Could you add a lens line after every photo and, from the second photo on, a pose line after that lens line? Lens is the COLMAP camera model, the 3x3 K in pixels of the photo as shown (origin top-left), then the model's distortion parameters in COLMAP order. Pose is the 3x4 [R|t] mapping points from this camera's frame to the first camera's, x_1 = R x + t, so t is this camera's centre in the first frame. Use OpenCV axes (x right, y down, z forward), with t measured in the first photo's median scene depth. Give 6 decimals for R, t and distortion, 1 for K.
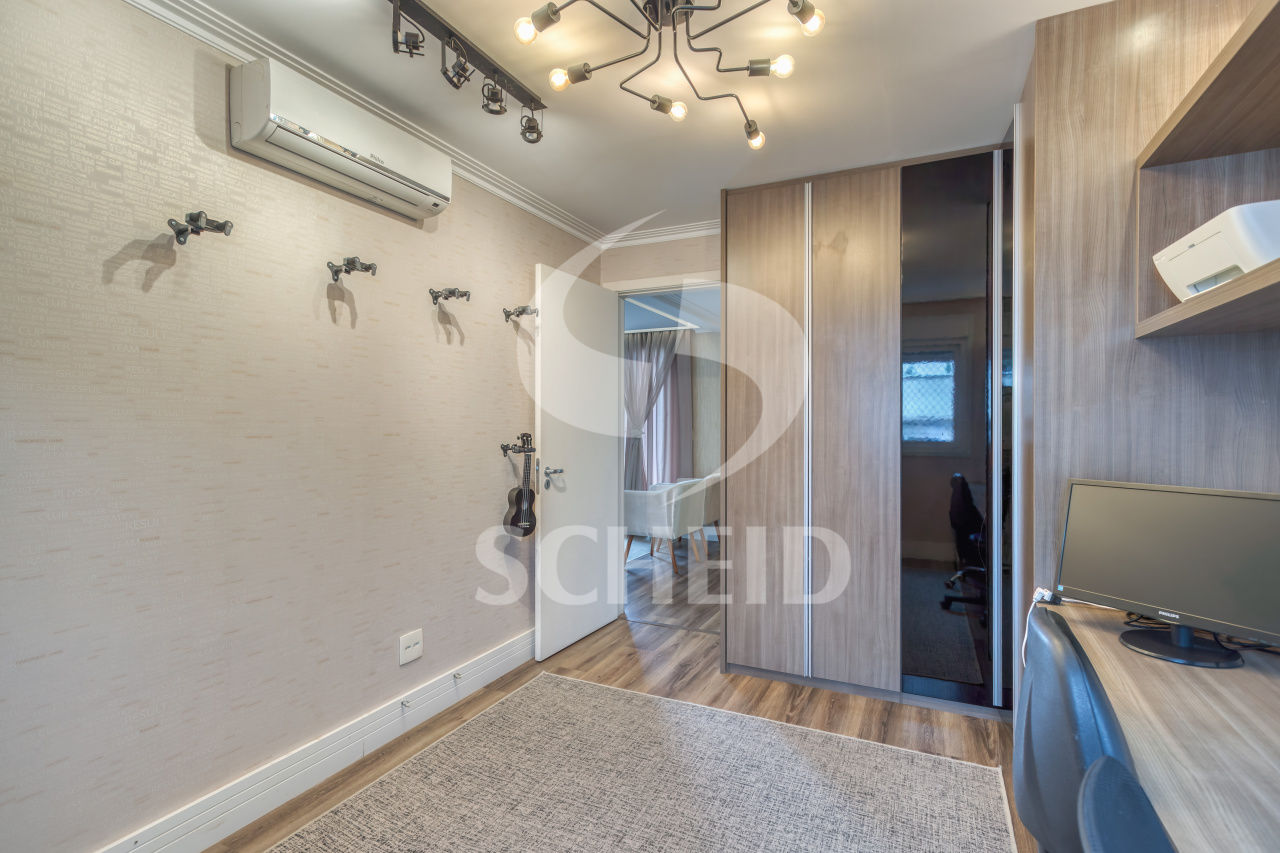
lens RADIAL K [[615.3, 0, 627.8], [0, 615.3, 434.8], [0, 0, 1]] dist [0.010187, -0.000007]
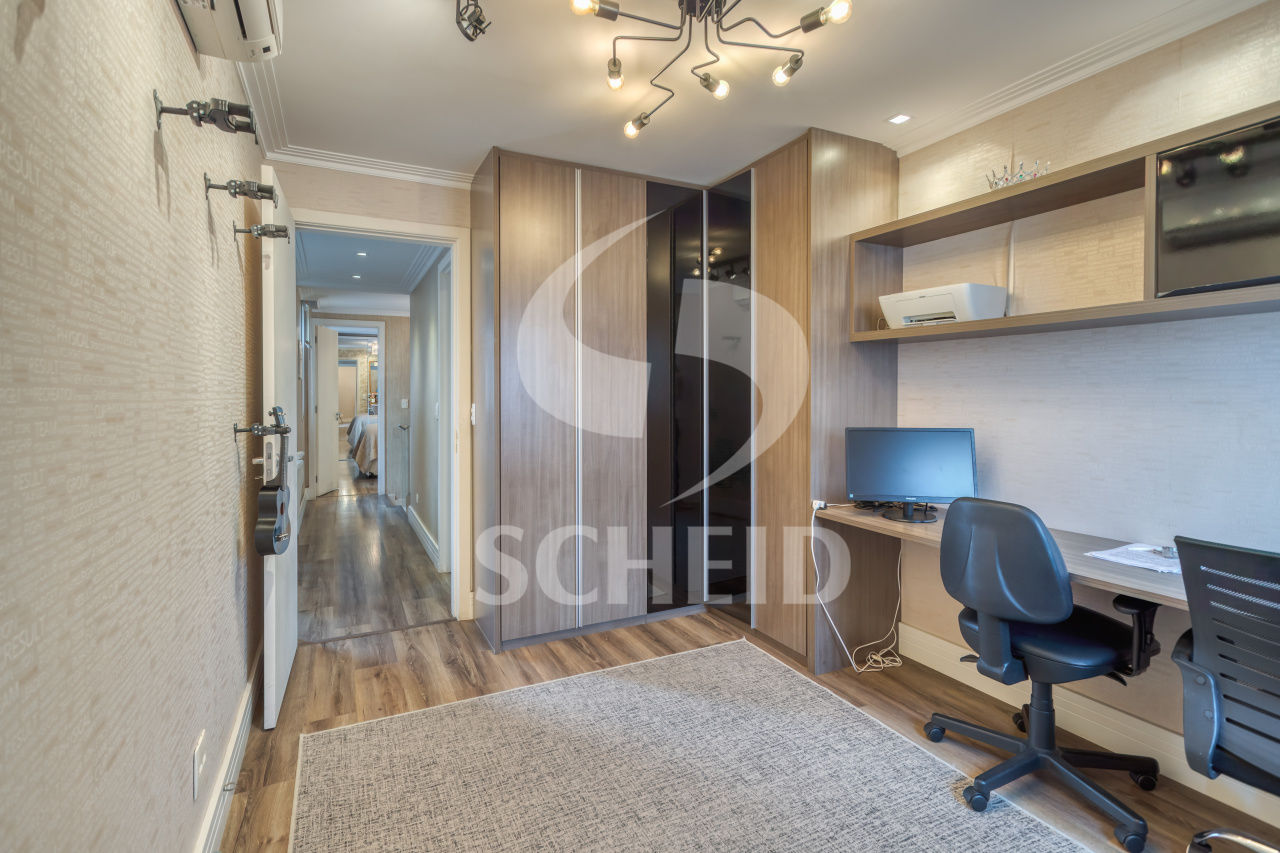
lens RADIAL K [[615.3, 0, 657.8], [0, 615.3, 402.8], [0, 0, 1]] dist [0.010187, -0.000007]
pose [[0.594814, -0.005488, 0.803845, -0.510234], [0.008819, 0.999961, 0.000302, 0.001421], [-0.803815, 0.006909, 0.594839, 0.258093]]
